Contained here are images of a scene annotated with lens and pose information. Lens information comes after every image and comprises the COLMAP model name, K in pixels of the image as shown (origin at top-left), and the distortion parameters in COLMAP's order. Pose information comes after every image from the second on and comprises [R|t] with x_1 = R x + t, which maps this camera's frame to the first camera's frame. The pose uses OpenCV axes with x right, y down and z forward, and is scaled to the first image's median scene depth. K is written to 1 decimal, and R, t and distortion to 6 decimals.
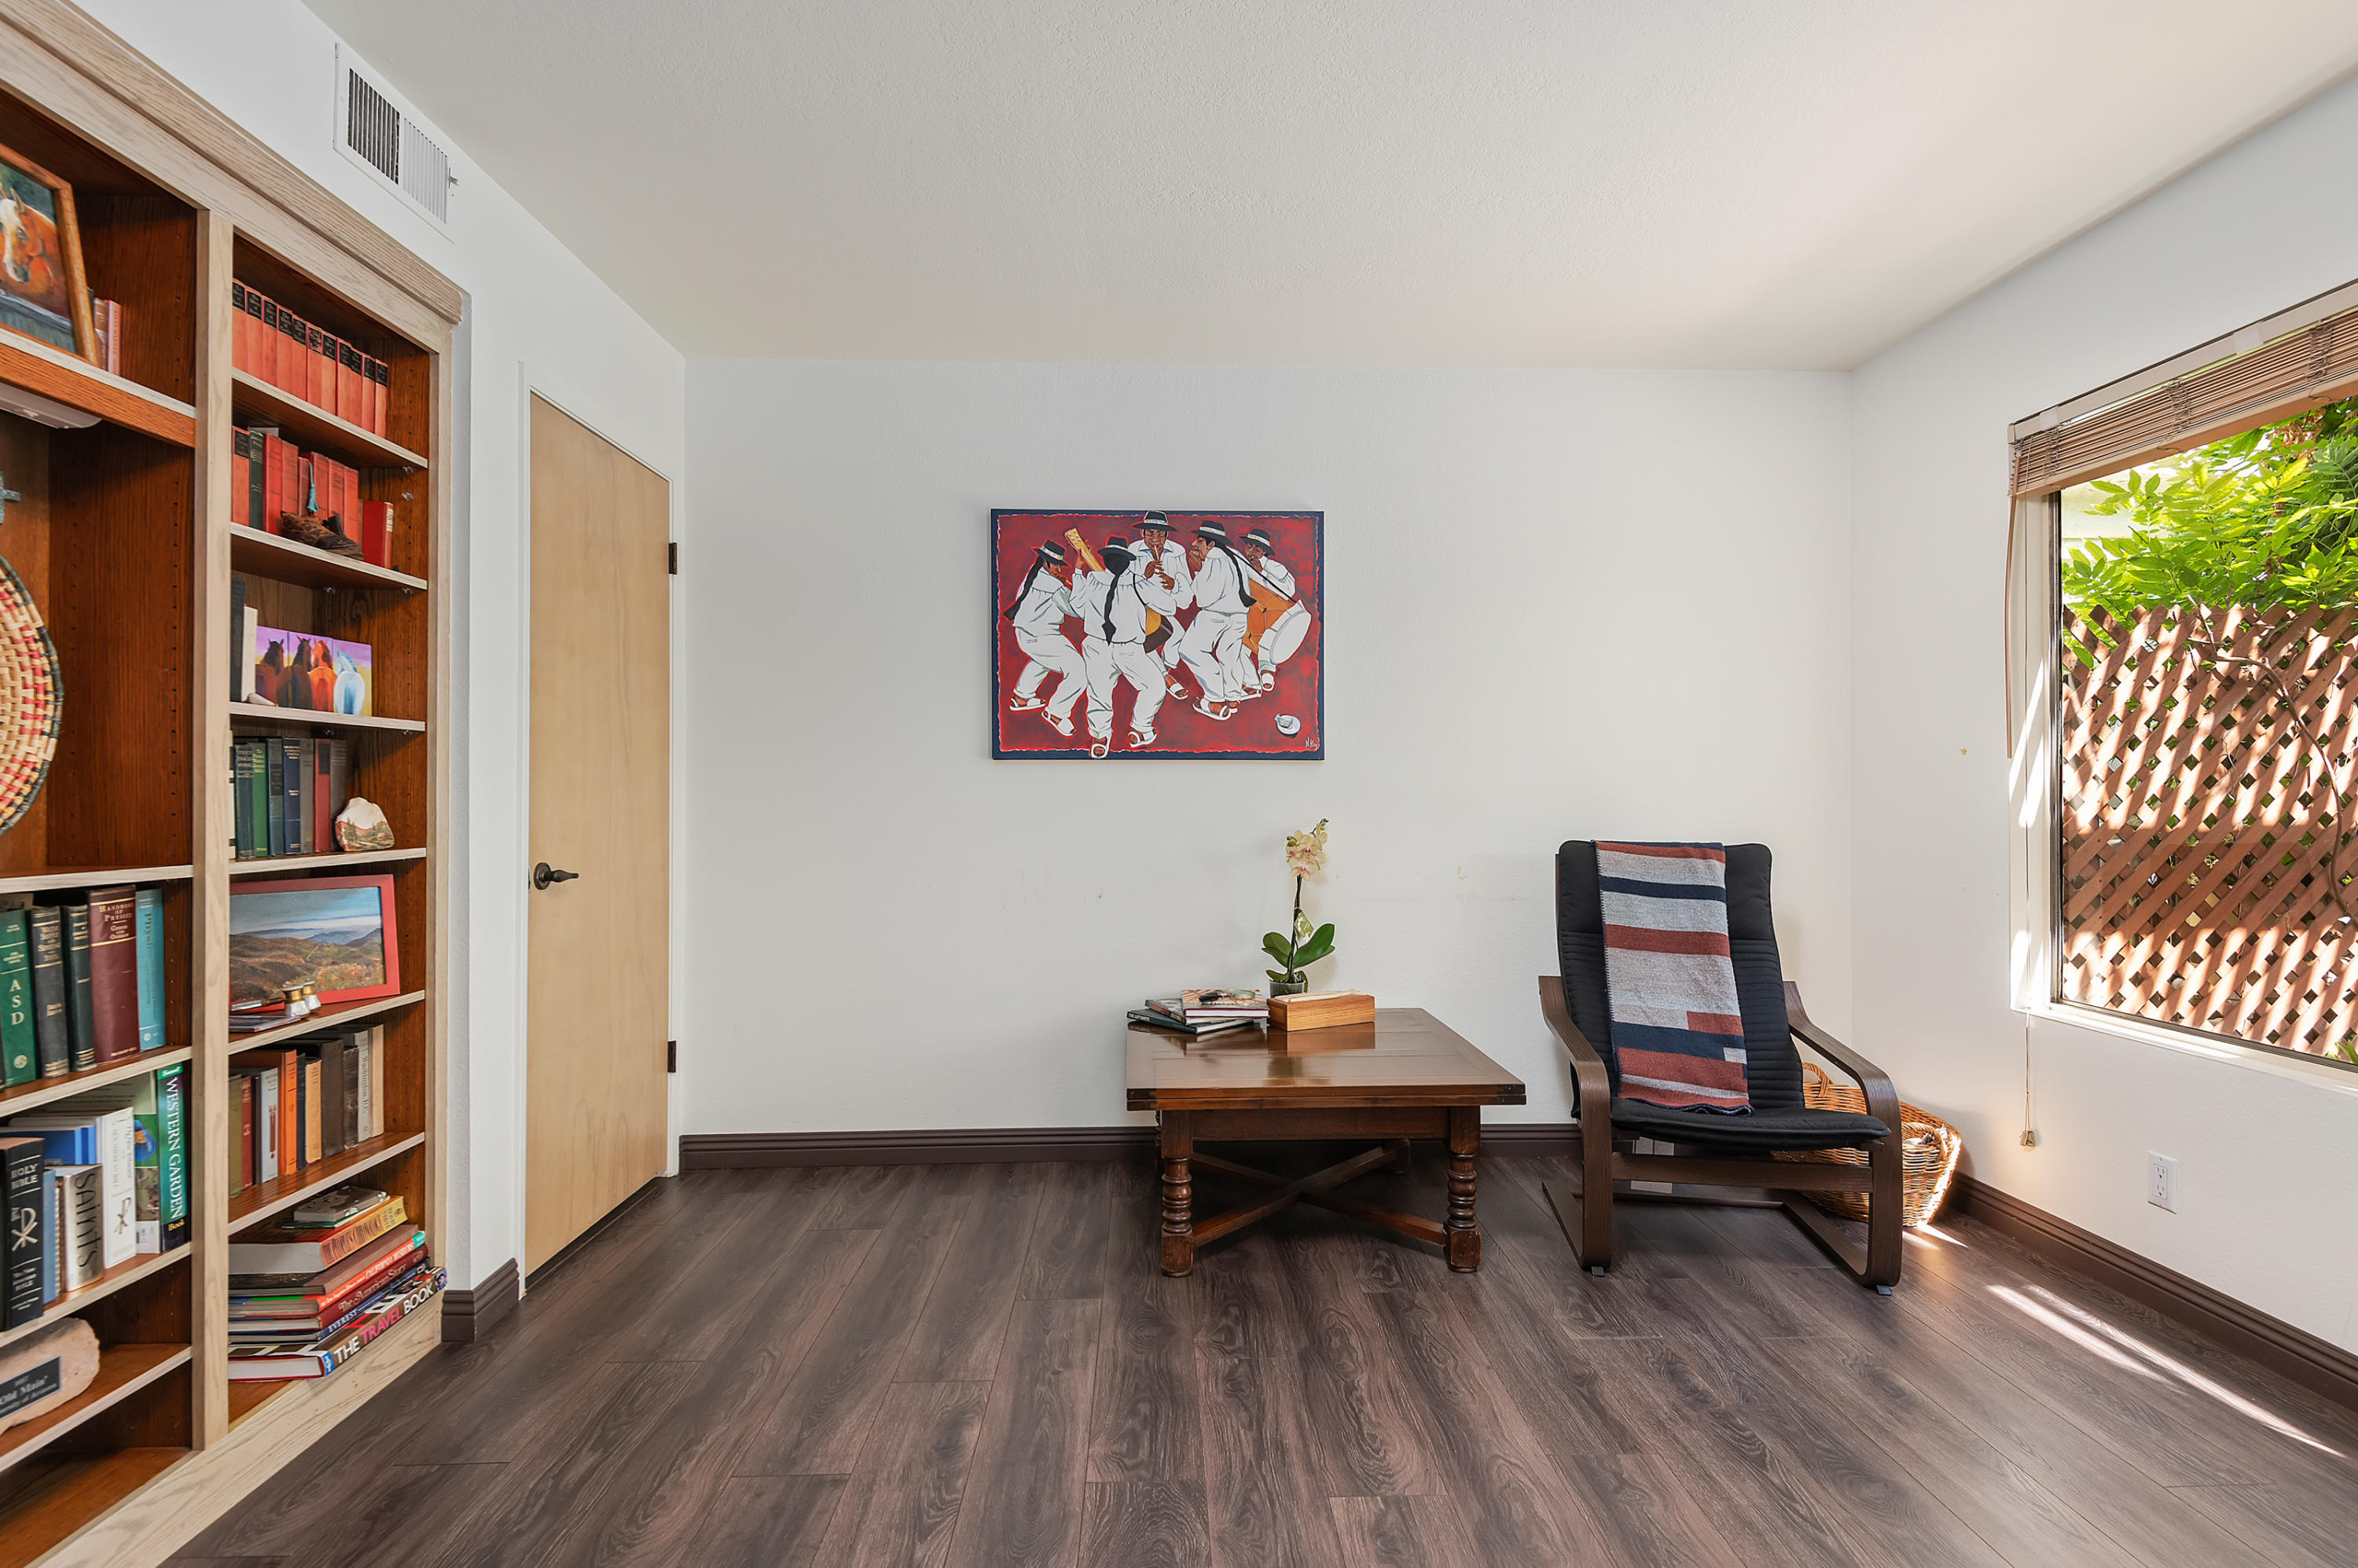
lens RADIAL K [[1130.2, 0, 1191.7], [0, 1130.2, 787.5], [0, 0, 1]] dist [-0.005270, -0.000851]
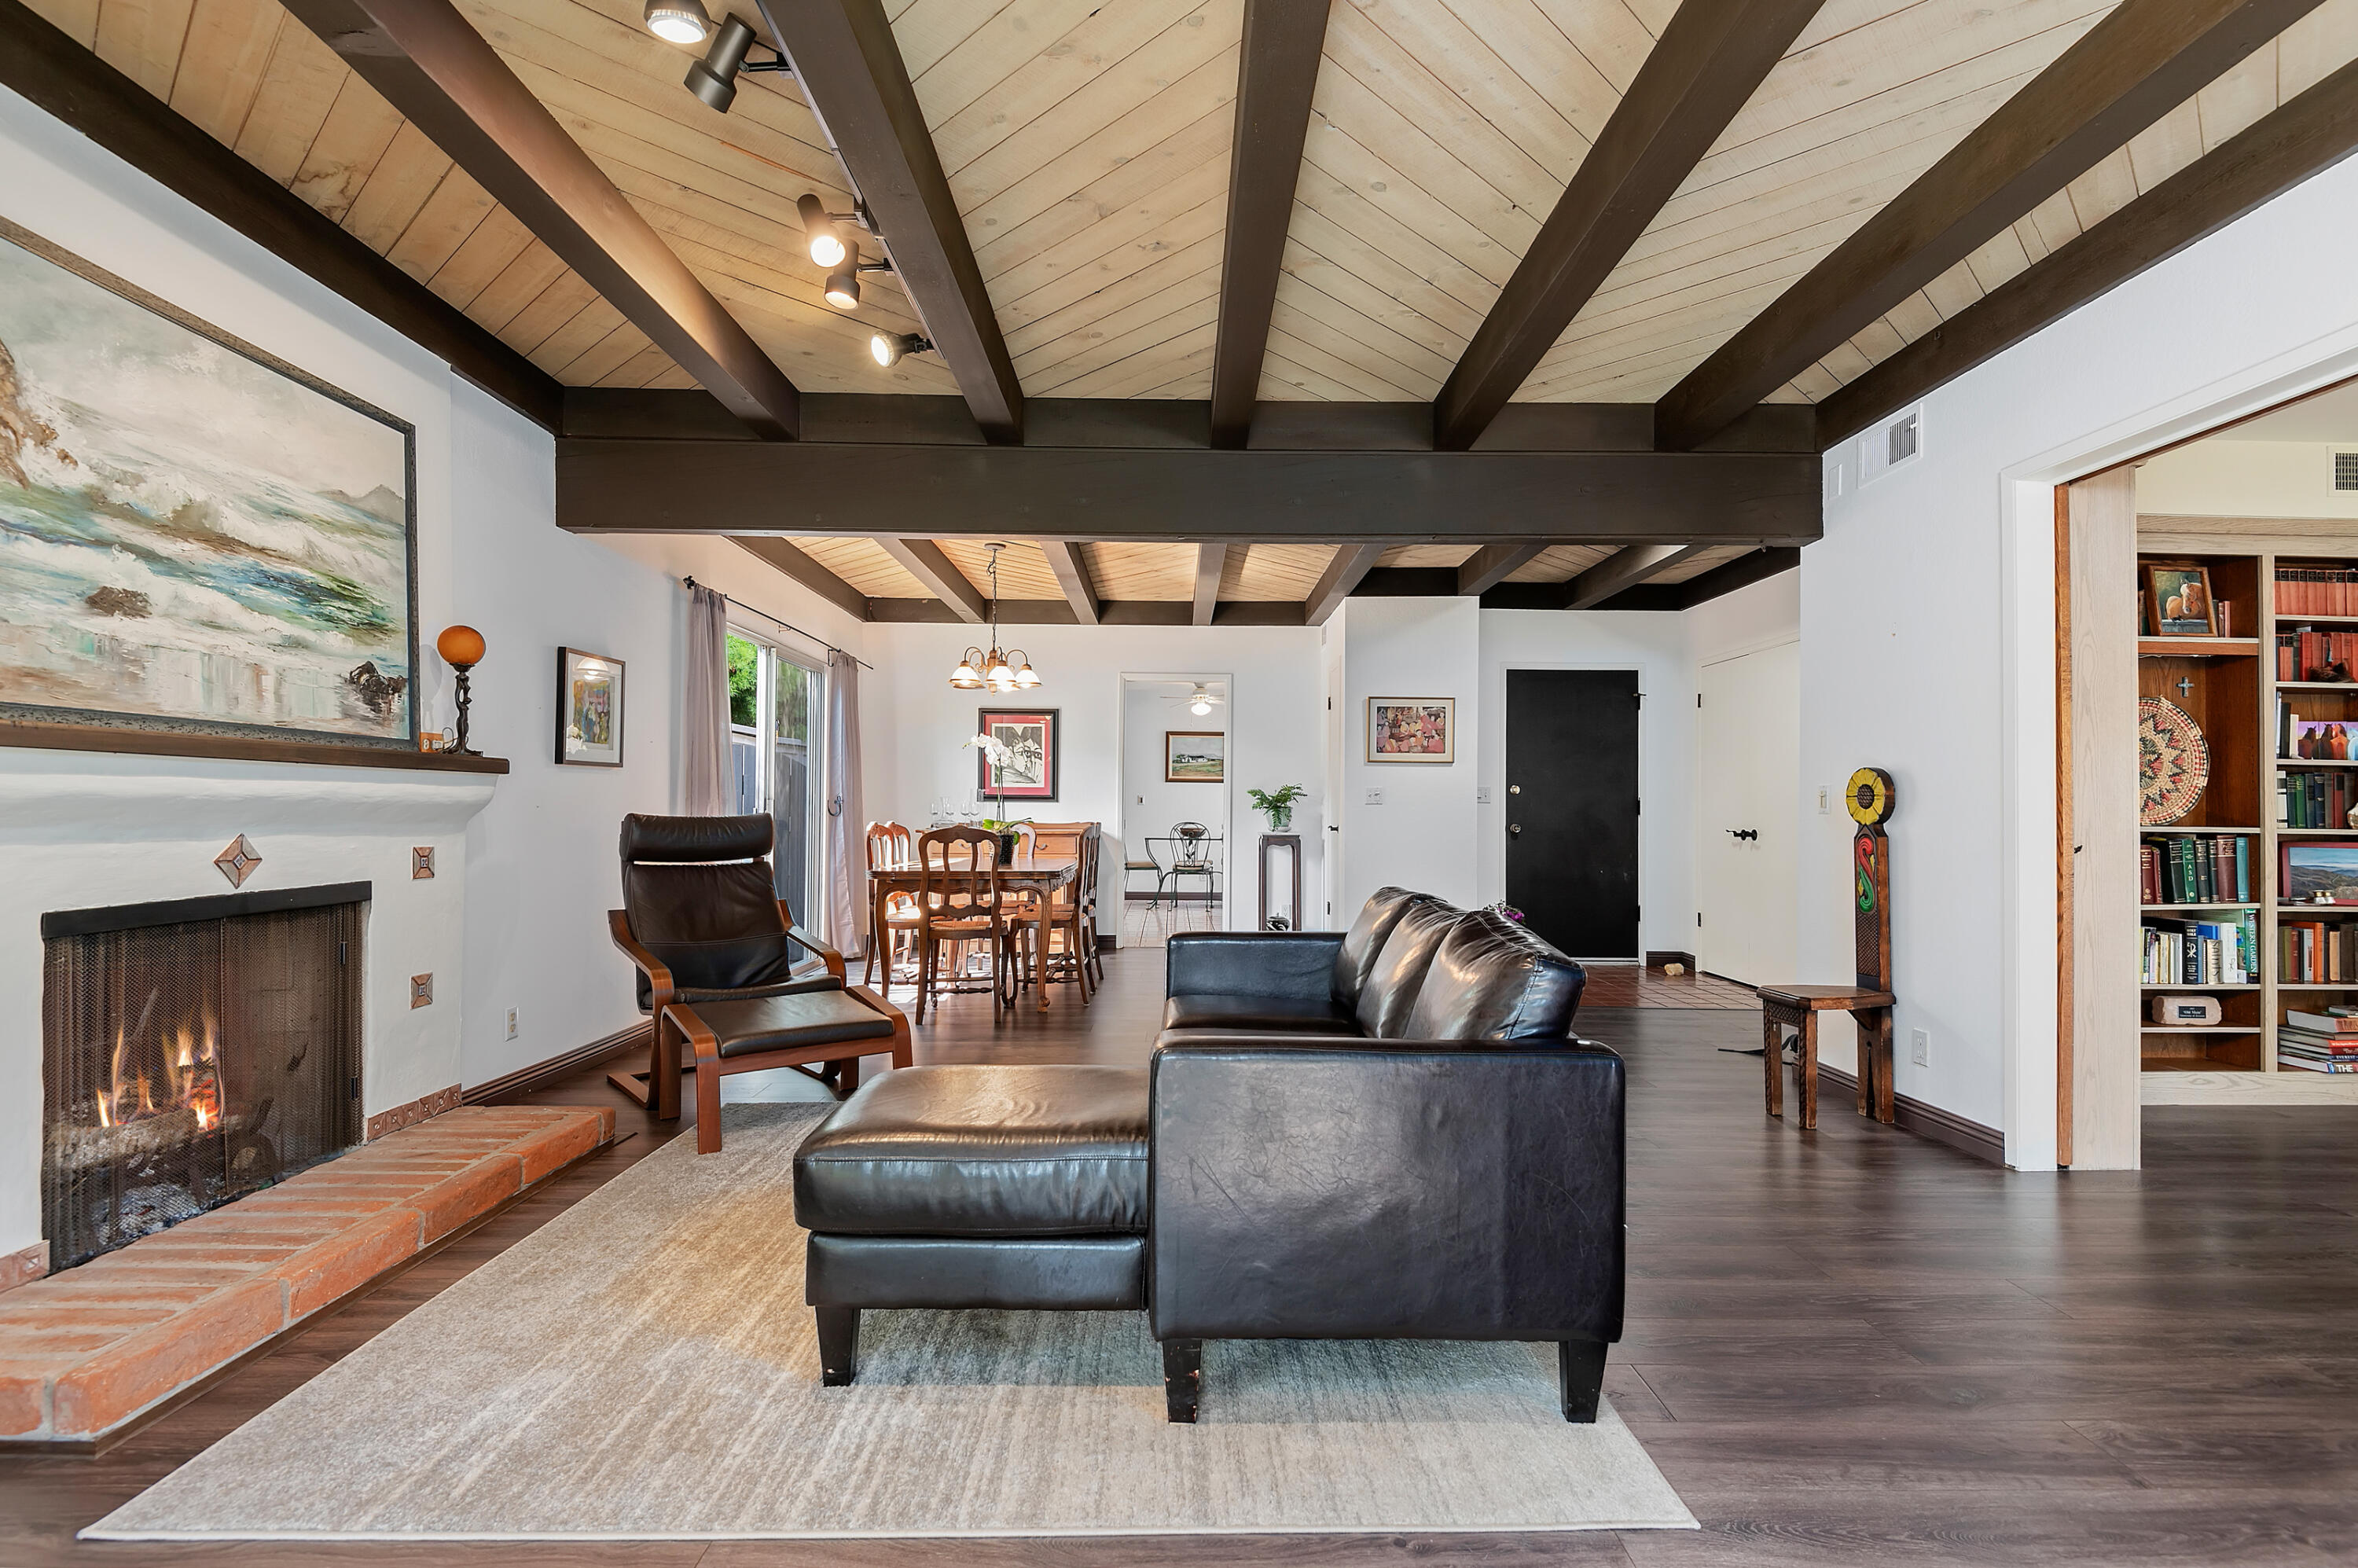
lens RADIAL K [[1130.2, 0, 1191.7], [0, 1130.2, 787.5], [0, 0, 1]] dist [-0.005270, -0.000851]
pose [[-0.031673, -0.022674, -0.999241, 1.538959], [-0.007804, 0.999718, -0.022437, 0.052896], [0.999468, 0.007088, -0.031841, -1.170184]]
